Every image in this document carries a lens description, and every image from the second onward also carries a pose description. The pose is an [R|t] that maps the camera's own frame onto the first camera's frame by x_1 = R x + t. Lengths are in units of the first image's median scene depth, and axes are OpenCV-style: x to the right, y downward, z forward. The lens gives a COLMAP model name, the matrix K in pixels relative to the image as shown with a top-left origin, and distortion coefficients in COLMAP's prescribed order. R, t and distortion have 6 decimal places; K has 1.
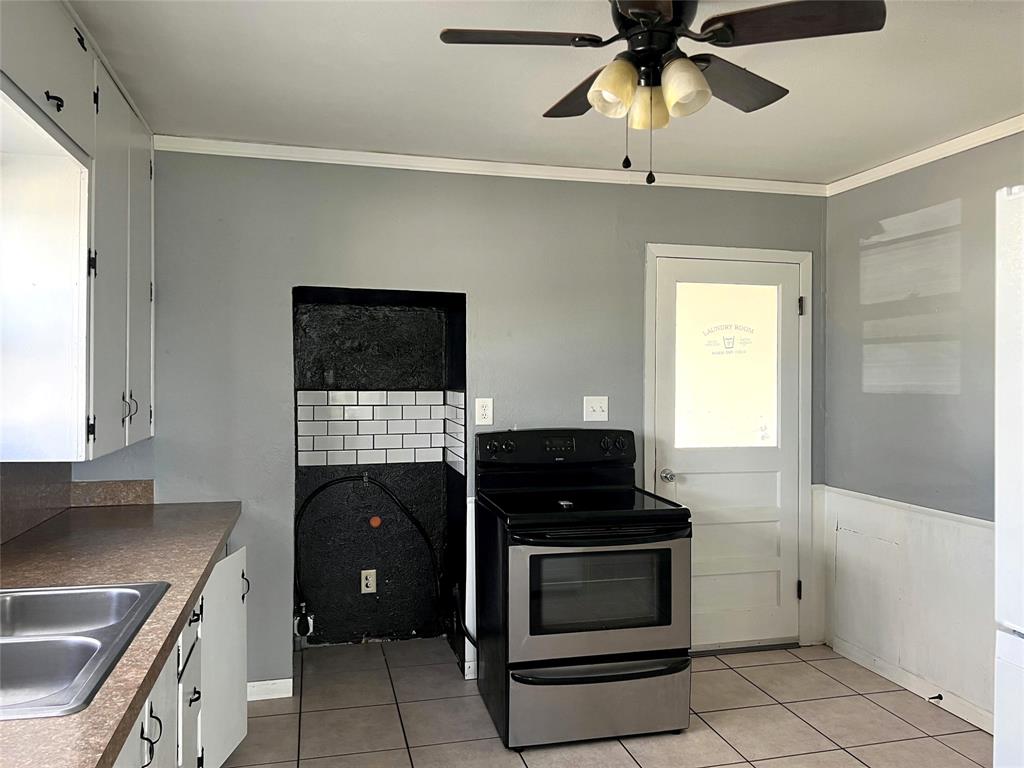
lens RADIAL K [[756.9, 0, 512.0], [0, 756.9, 384.0], [0, 0, 1]] dist [0.036129, -0.001000]
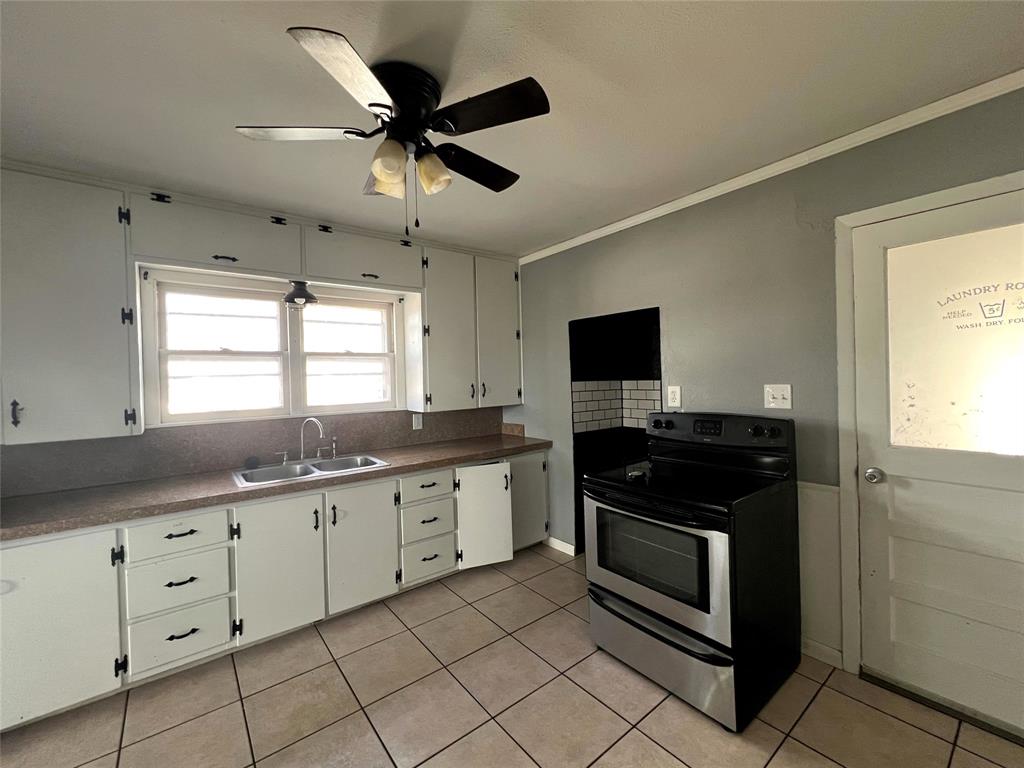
lens RADIAL K [[428.3, 0, 518.2], [0, 428.3, 378.3], [0, 0, 1]] dist [-0.001035, -0.000194]
pose [[0.403778, -0.011361, -0.914786, 0.525468], [0.022511, 0.999744, -0.002480, 0.001837], [0.914580, -0.019592, 0.403930, 0.462834]]
